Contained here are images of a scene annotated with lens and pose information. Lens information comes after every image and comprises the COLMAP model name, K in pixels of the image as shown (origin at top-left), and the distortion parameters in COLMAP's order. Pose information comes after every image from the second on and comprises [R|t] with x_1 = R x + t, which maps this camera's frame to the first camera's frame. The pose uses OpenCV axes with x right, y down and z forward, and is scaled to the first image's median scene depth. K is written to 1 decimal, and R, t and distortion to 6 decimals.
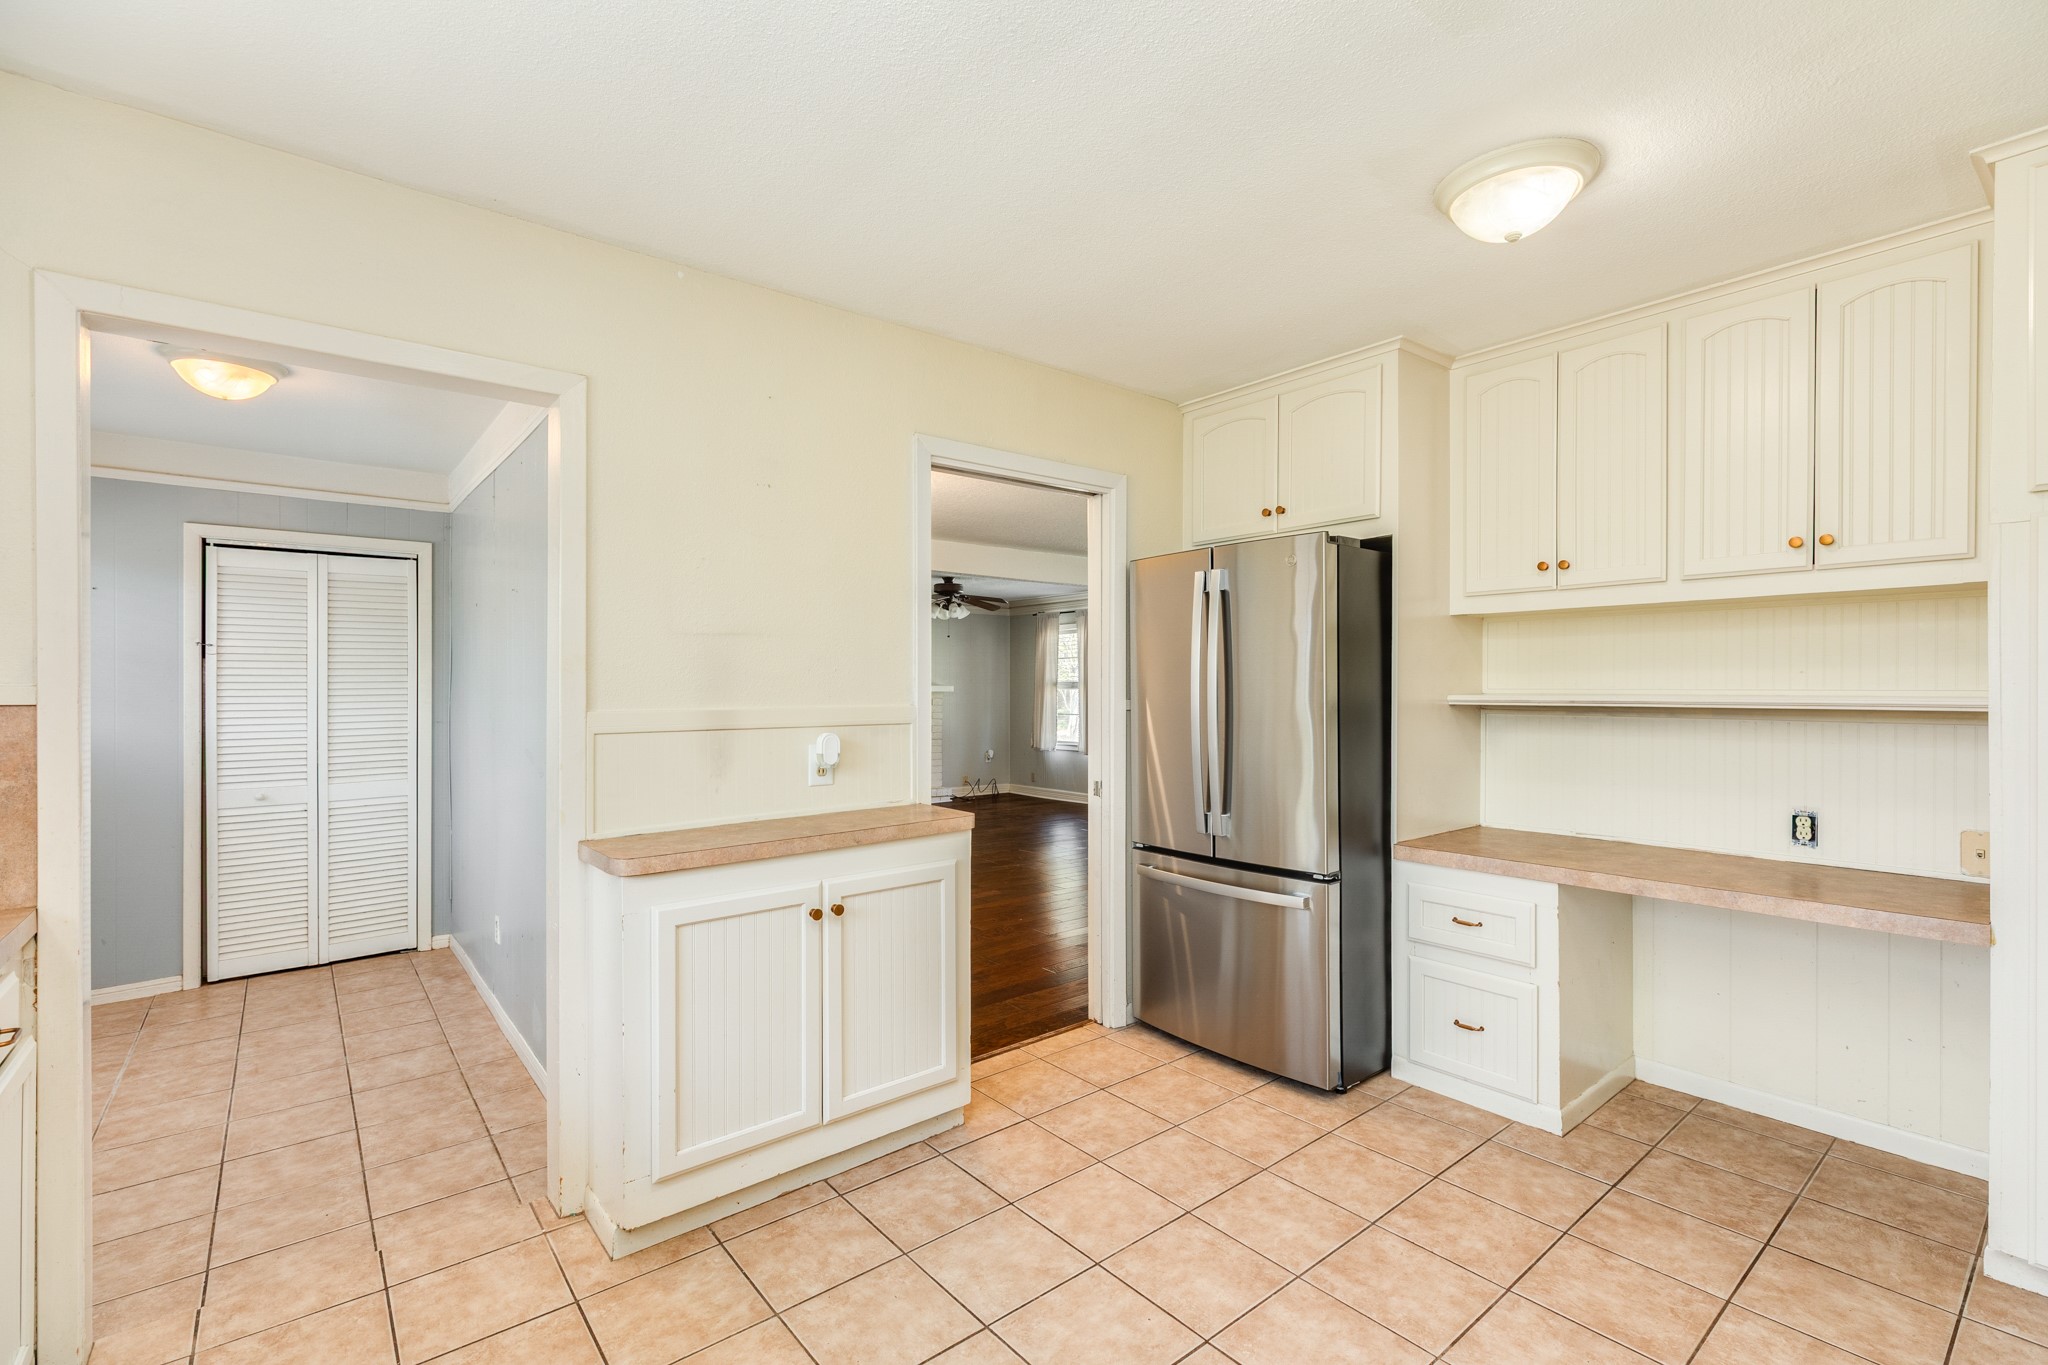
lens RADIAL K [[942.0, 0, 1017.5], [0, 942.0, 679.2], [0, 0, 1]] dist [-0.000454, -0.000600]
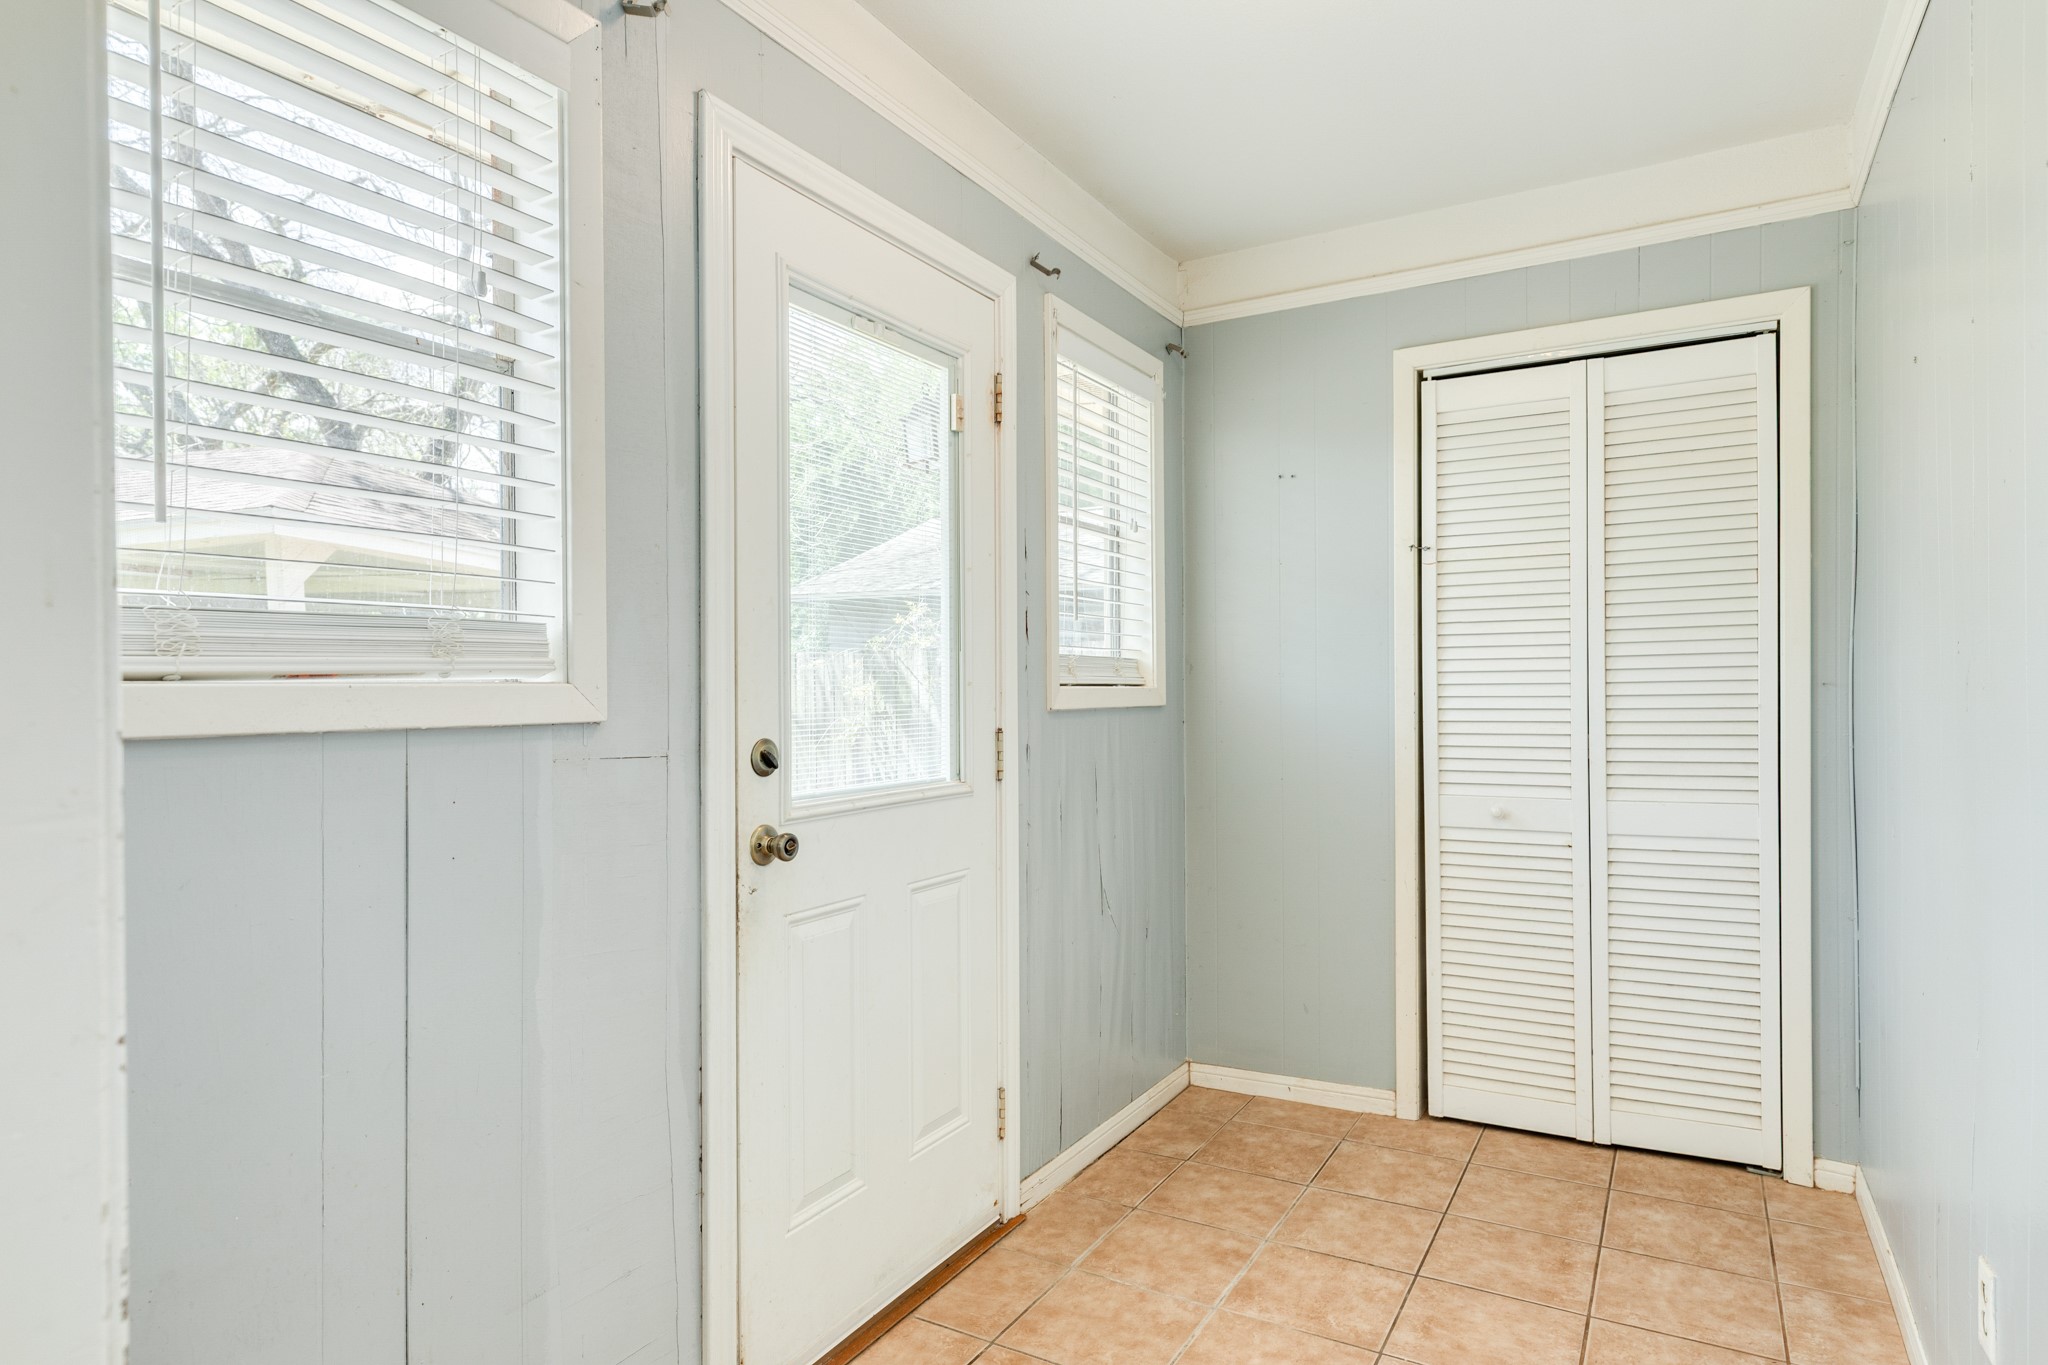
lens RADIAL K [[1183.3, 0, 1018.1], [0, 1183.3, 690.3], [0, 0, 1]] dist [0.000771, 0.000597]
pose [[0.384103, 0.006124, -0.923270, -0.268651], [0.012968, 0.999844, 0.012027, 0.040639], [0.923199, -0.016593, 0.383963, 0.474123]]
